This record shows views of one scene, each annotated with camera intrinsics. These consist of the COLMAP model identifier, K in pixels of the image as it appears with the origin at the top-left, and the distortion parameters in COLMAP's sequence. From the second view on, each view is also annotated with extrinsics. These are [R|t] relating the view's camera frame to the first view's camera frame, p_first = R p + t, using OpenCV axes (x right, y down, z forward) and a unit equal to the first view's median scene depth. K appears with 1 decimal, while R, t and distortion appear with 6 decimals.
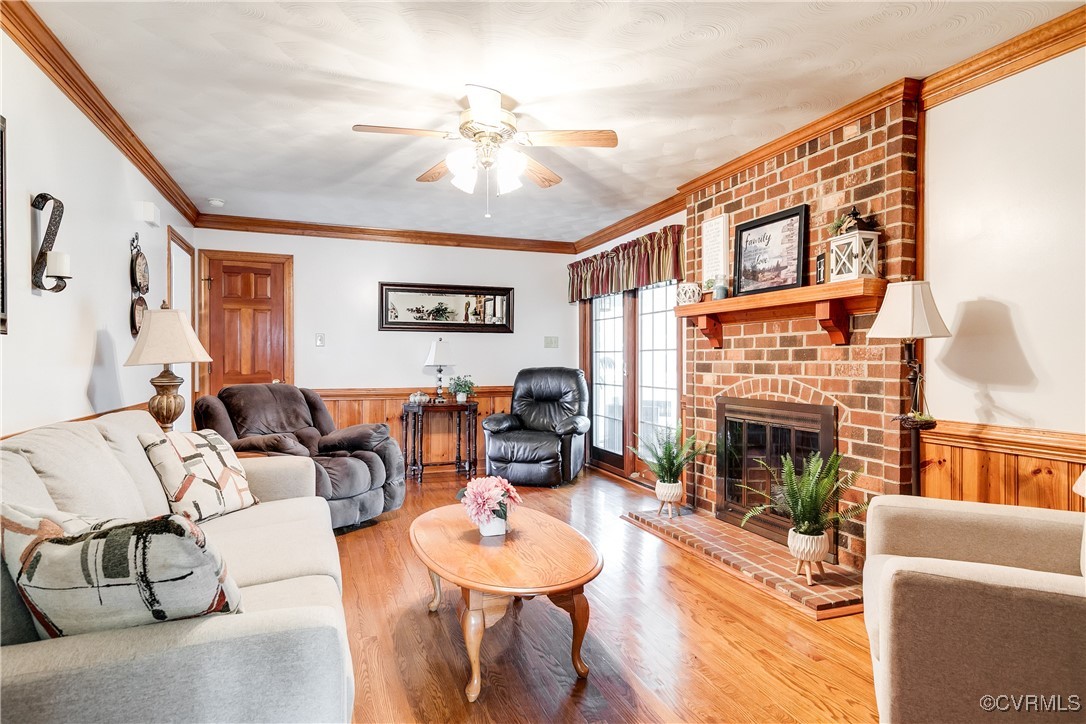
lens RADIAL K [[641.3, 0, 543.8], [0, 641.3, 363.2], [0, 0, 1]] dist [0.006013, 0.000332]
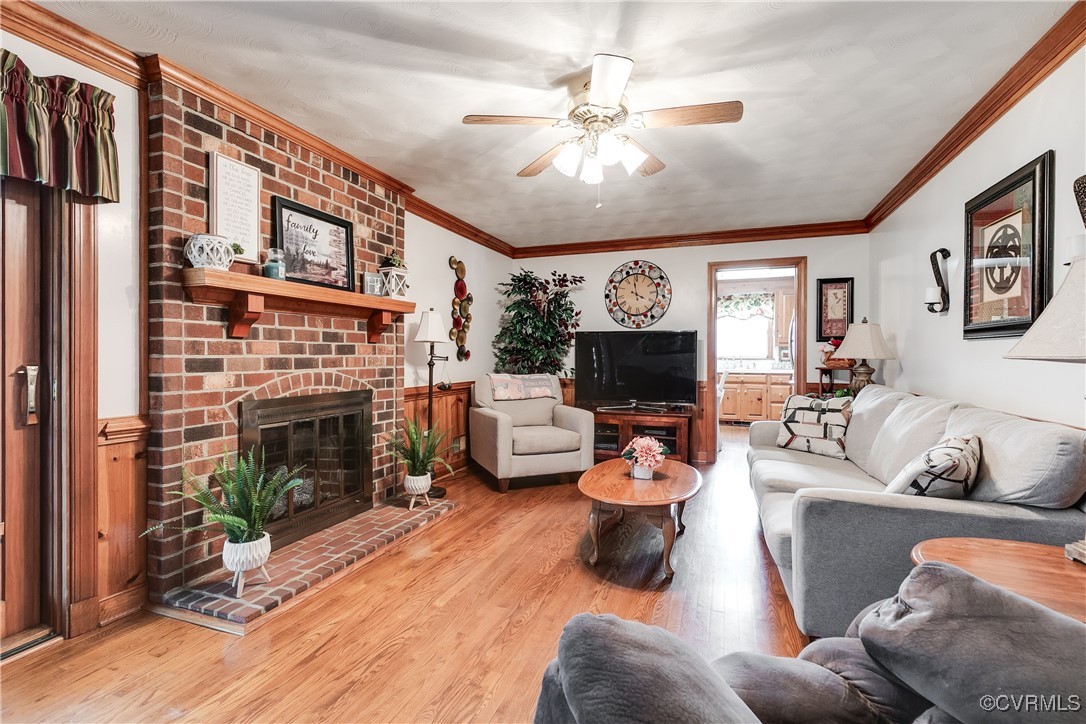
lens RADIAL K [[491.8, 0, 554.3], [0, 491.8, 358.1], [0, 0, 1]] dist [0.011115, 0.000508]
pose [[-0.778494, -0.004635, 0.627635, -0.434360], [0.002710, 0.999939, 0.010747, -0.006037], [-0.627646, 0.010067, -0.778434, 1.404334]]
